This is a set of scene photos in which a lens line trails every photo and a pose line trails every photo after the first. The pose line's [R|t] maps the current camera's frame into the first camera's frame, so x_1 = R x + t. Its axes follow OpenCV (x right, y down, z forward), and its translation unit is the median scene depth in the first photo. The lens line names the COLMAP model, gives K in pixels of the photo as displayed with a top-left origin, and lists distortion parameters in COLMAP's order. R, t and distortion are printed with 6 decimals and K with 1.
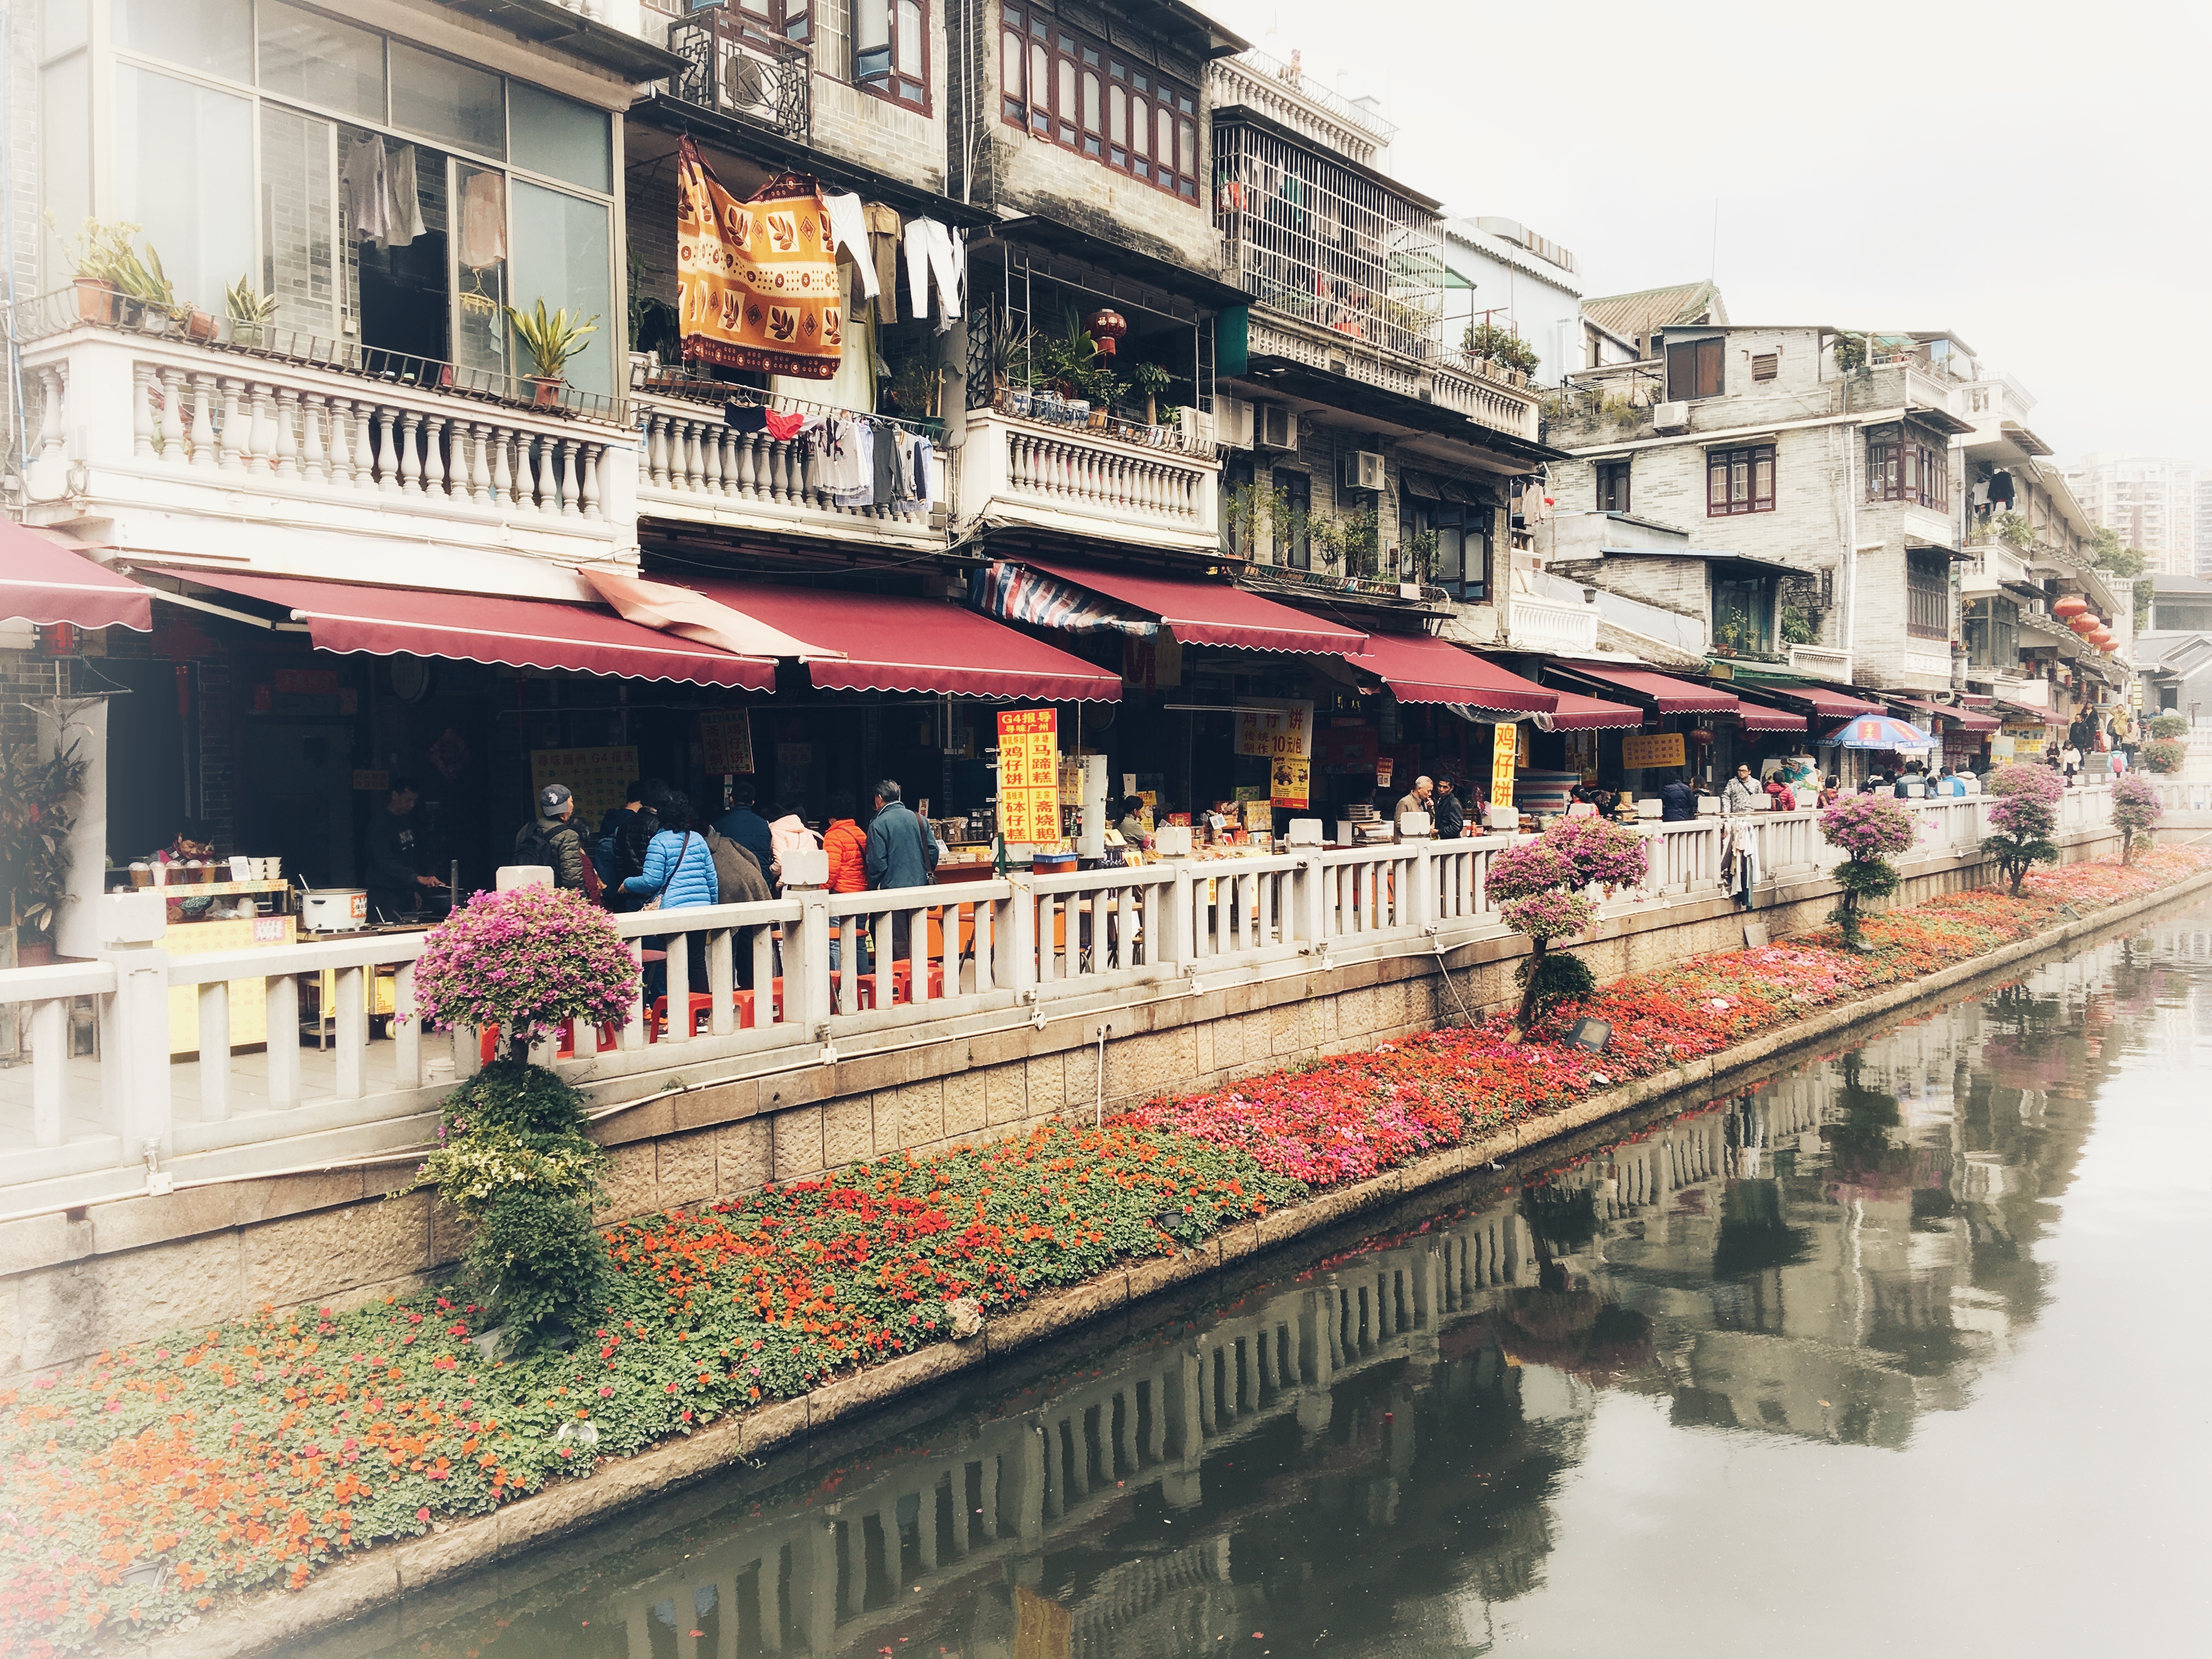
lens RADIAL K [[1891.9, 0, 1106.0], [0, 1891.9, 829.5], [0, 0, 1]] dist [0.311122, -0.301205]
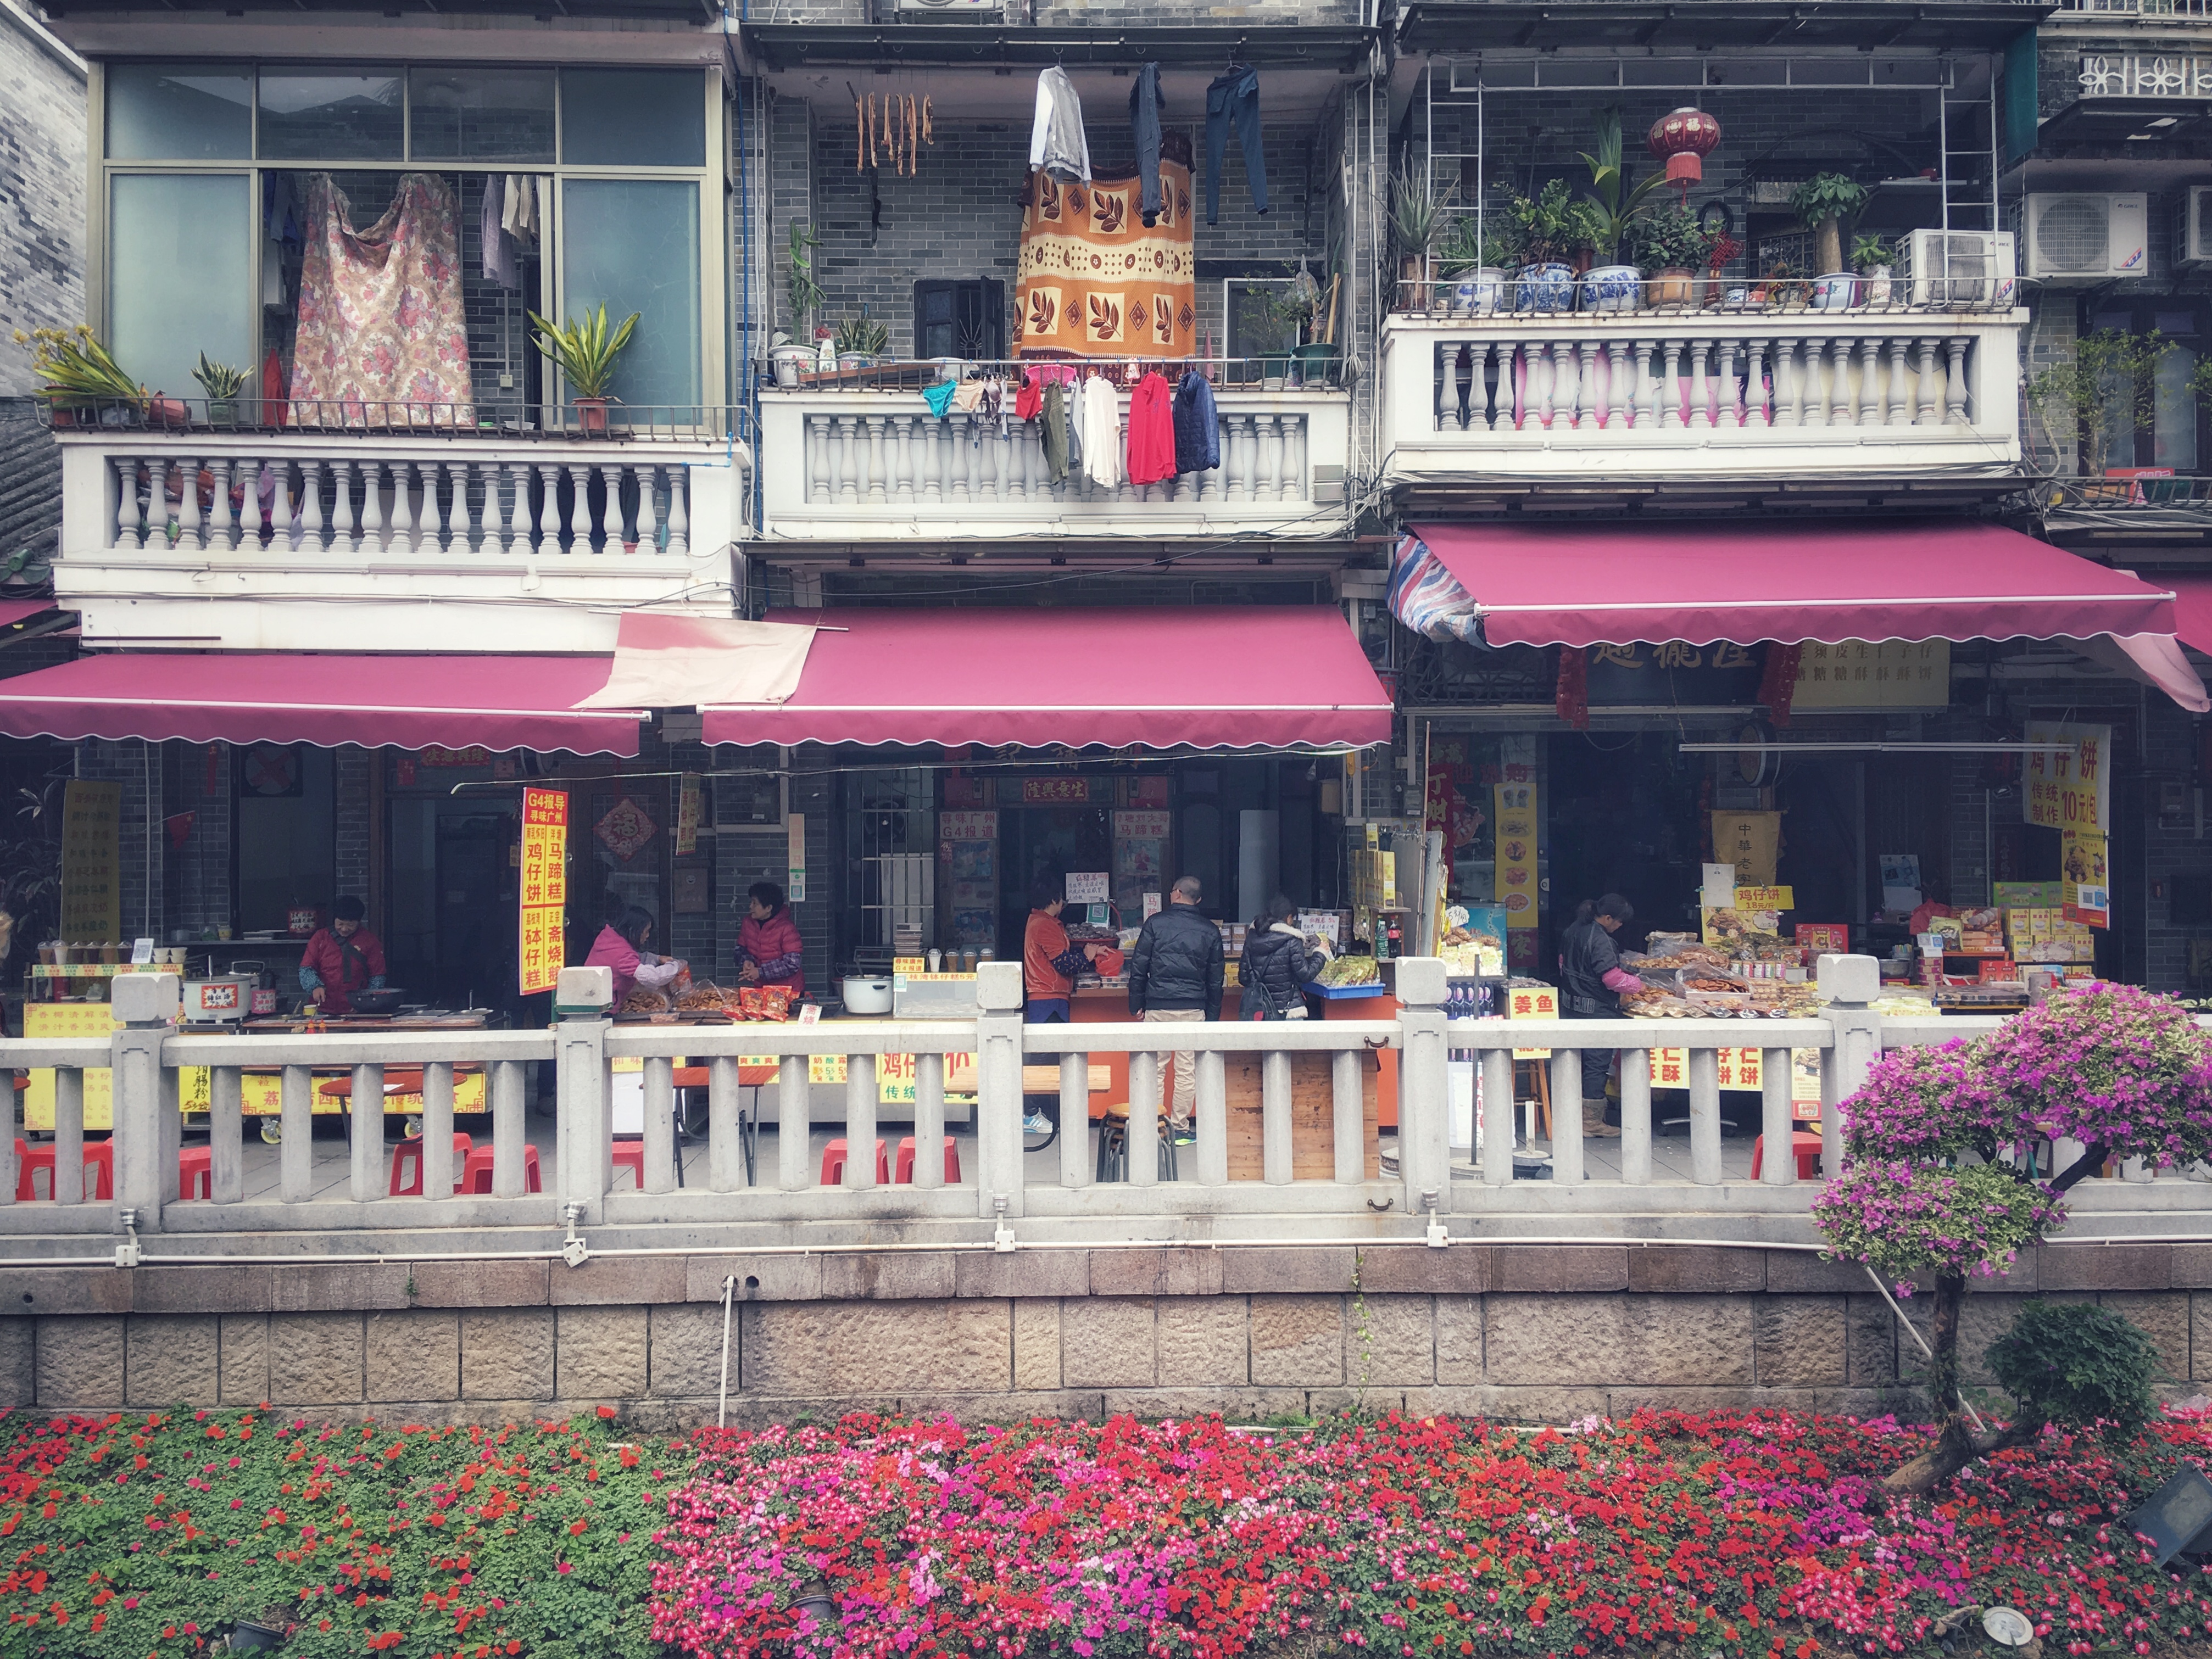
lens RADIAL K [[1844.7, 0, 1096.8], [0, 1844.7, 872.8], [0, 0, 1]] dist [0.114439, -0.113076]
pose [[0.616579, 0.018410, -0.787077, 0.477591], [-0.028391, 0.999596, 0.001140, -0.026837], [0.786781, 0.021643, 0.616853, 0.635662]]
